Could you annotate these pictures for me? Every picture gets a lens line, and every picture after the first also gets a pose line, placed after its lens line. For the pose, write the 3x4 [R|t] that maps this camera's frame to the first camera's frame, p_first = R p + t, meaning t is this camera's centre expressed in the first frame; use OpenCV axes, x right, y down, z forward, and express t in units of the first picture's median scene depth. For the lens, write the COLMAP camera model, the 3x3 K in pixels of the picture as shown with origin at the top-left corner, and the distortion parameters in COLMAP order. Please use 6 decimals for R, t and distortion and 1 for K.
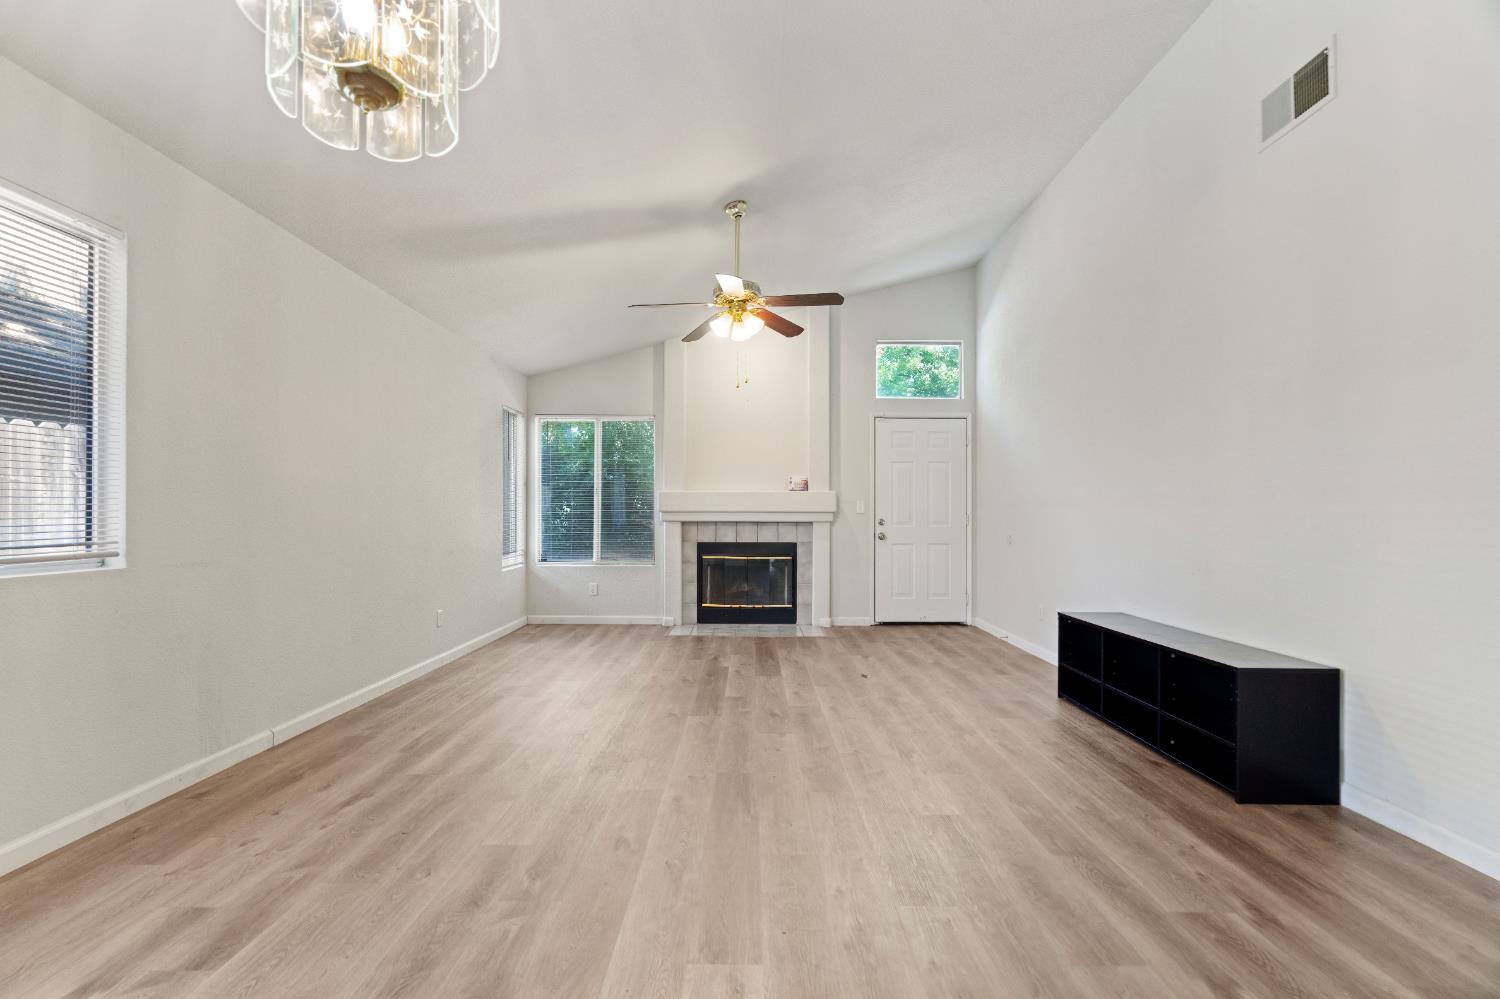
lens RADIAL K [[675.3, 0, 745.3], [0, 675.3, 507.8], [0, 0, 1]] dist [-0.001438, 0.000234]
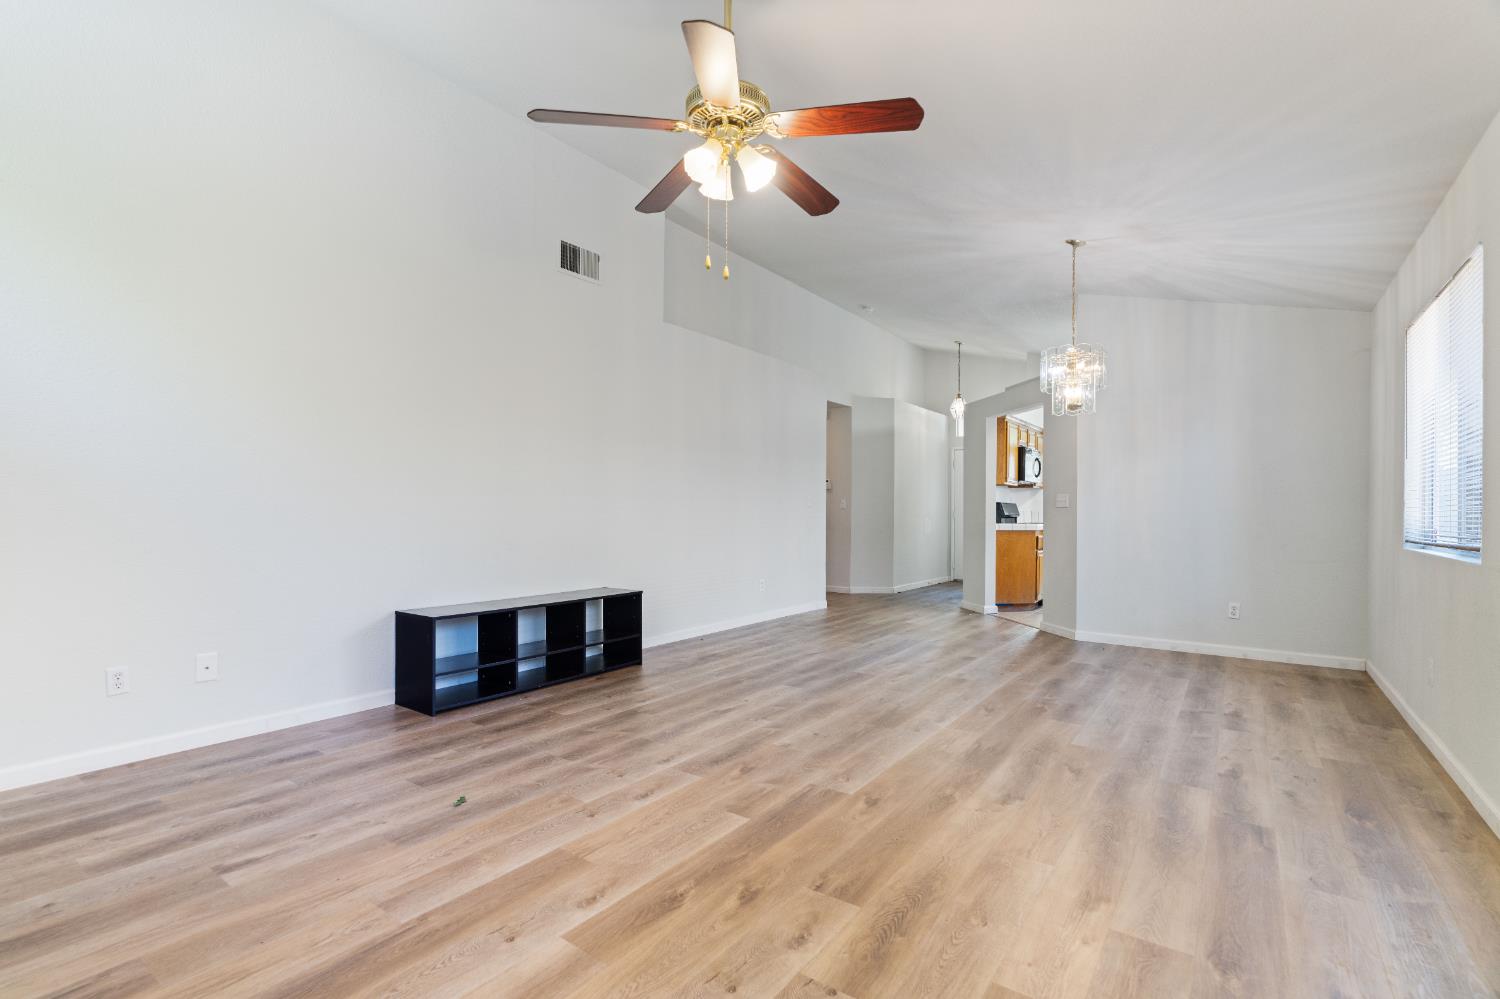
lens RADIAL K [[675.3, 0, 745.3], [0, 675.3, 507.8], [0, 0, 1]] dist [-0.001438, 0.000234]
pose [[-0.809423, -0.003677, 0.587215, -0.222578], [-0.015107, 0.999780, -0.014562, 0.012372], [-0.587032, -0.020658, -0.809300, 0.898924]]
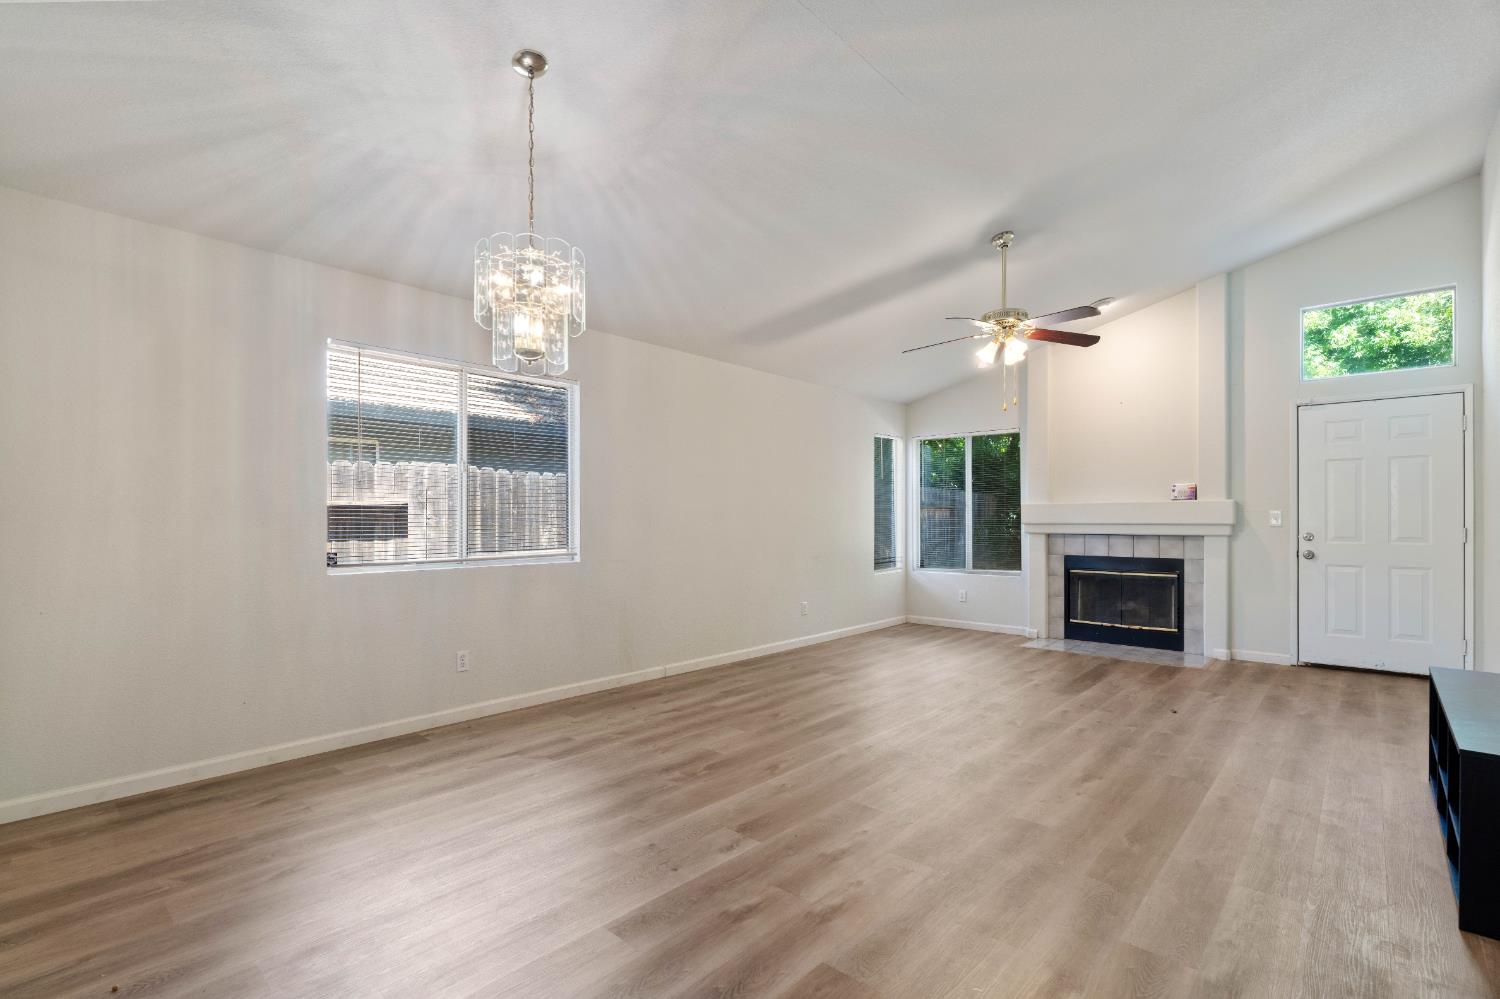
lens RADIAL K [[688.8, 0, 751.2], [0, 688.8, 509.8], [0, 0, 1]] dist [-0.004071, 0.000293]
pose [[0.748513, -0.012444, -0.663003, 0.251193], [0.011124, 0.999919, -0.006209, -0.012974], [0.663027, -0.002727, 0.748591, -0.038433]]
